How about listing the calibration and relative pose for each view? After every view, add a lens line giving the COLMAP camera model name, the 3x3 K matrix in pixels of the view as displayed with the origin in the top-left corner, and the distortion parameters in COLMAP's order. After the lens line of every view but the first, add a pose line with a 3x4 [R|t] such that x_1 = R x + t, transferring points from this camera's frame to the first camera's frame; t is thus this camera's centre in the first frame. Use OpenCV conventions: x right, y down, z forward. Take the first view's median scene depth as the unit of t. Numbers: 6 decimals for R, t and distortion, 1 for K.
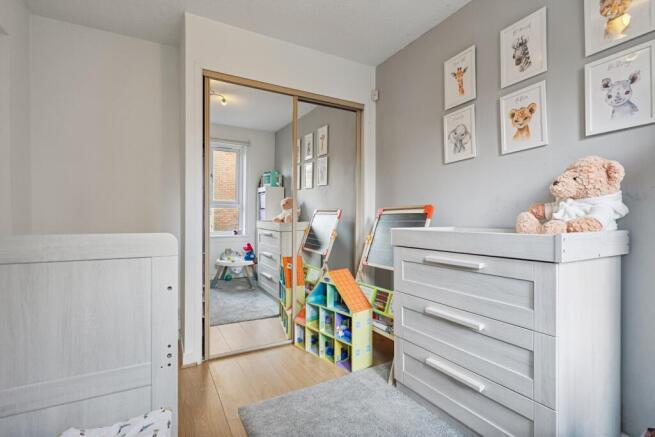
lens RADIAL K [[313.0, 0, 325.3], [0, 313.0, 220.1], [0, 0, 1]] dist [0.003305, -0.000672]
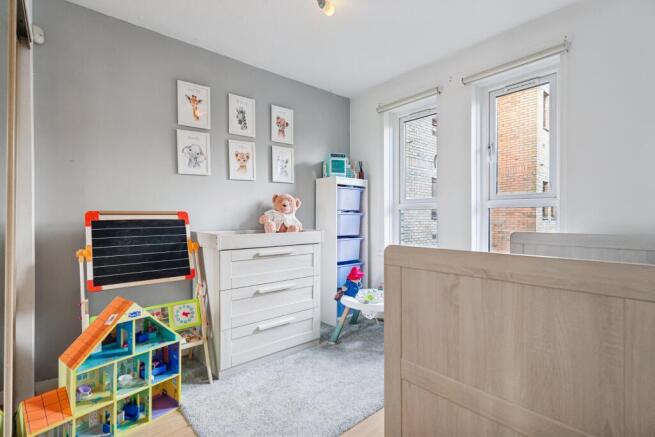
lens RADIAL K [[313.0, 0, 326.4], [0, 313.0, 217.7], [0, 0, 1]] dist [0.003305, -0.000672]
pose [[-0.223723, -0.001009, 0.974652, -0.927131], [0.005795, 0.999980, 0.002366, -0.032072], [-0.974636, 0.006178, -0.223713, 0.875685]]
